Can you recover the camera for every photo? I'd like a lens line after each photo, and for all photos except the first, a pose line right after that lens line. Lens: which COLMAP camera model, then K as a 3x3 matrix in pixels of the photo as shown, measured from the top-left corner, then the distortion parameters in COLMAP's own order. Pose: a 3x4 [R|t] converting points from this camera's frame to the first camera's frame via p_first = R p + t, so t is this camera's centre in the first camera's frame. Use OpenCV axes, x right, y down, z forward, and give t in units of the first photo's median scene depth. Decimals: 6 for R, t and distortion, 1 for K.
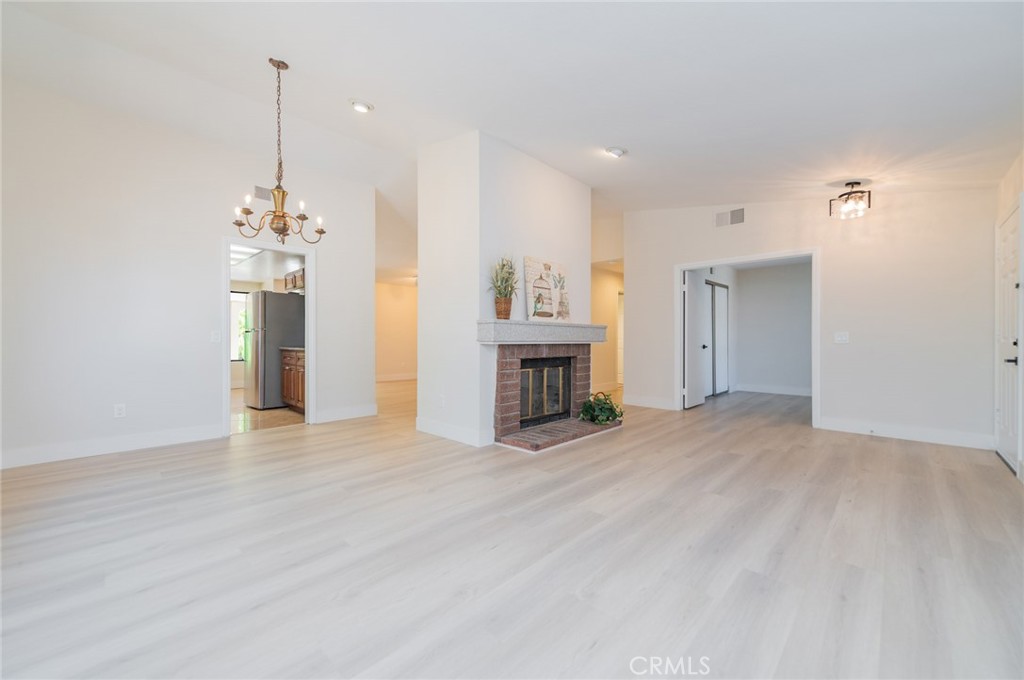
lens RADIAL K [[407.6, 0, 515.2], [0, 407.6, 335.8], [0, 0, 1]] dist [0.002739, -0.000090]
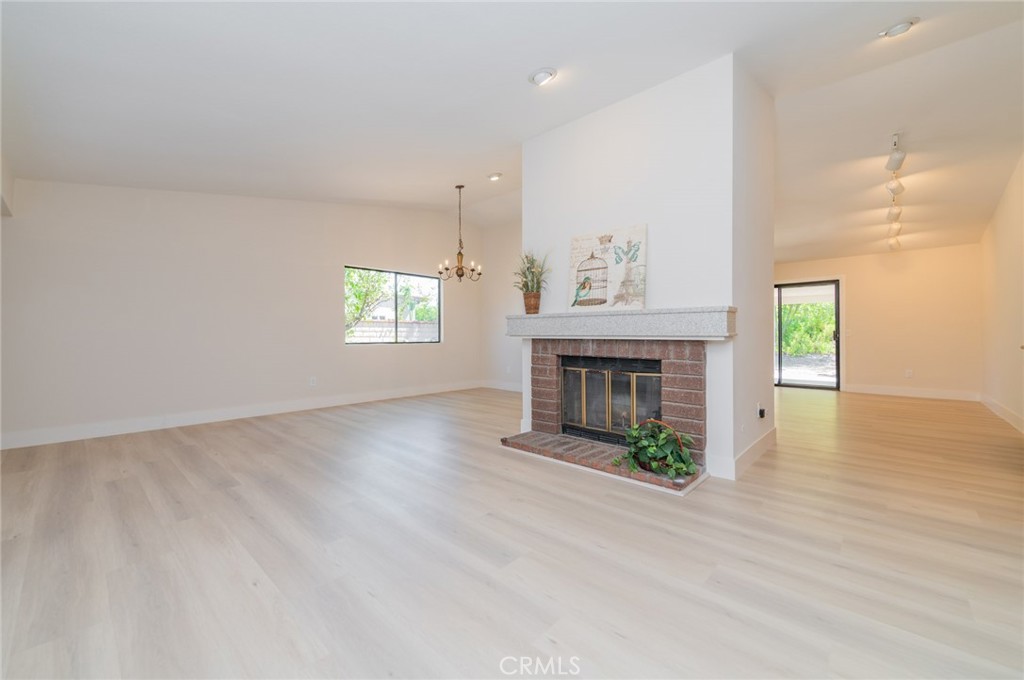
lens RADIAL K [[407.6, 0, 515.2], [0, 407.6, 335.8], [0, 0, 1]] dist [0.002739, -0.000090]
pose [[-0.006282, -0.003059, -0.999976, 0.888868], [0.007816, 0.999965, -0.003108, 0.014882], [0.999950, -0.007835, -0.006258, 0.874068]]
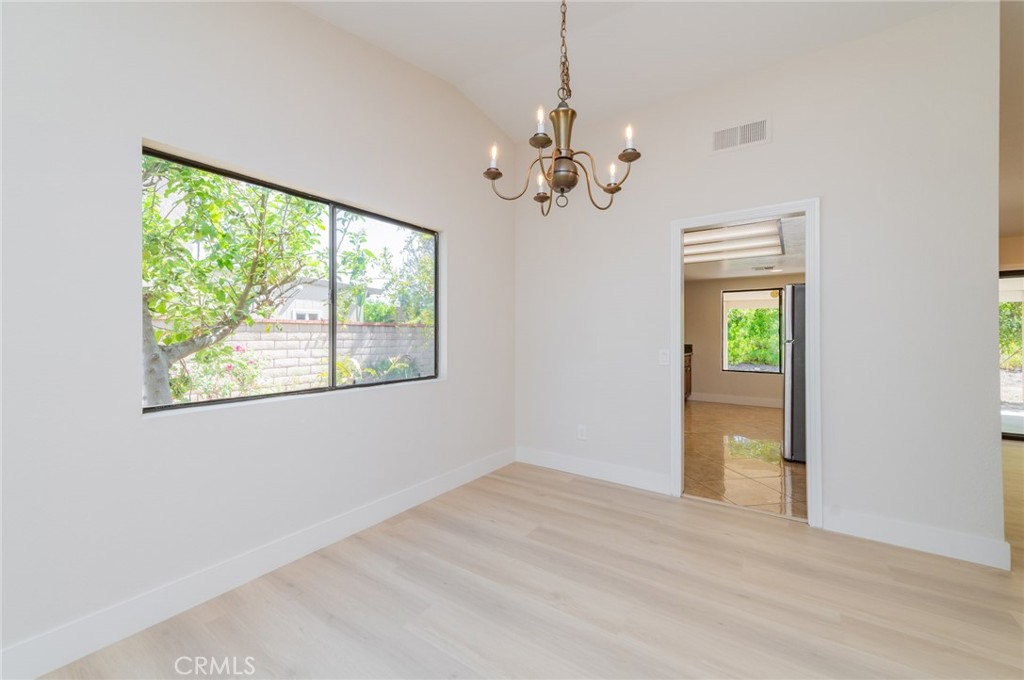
lens RADIAL K [[402.0, 0, 514.6], [0, 402.0, 329.3], [0, 0, 1]] dist [0.021580, -0.000002]
pose [[0.127541, -0.013865, -0.991736, -0.035535], [0.004562, 0.999900, -0.013393, -0.041727], [0.991823, -0.002817, 0.127591, 0.600780]]
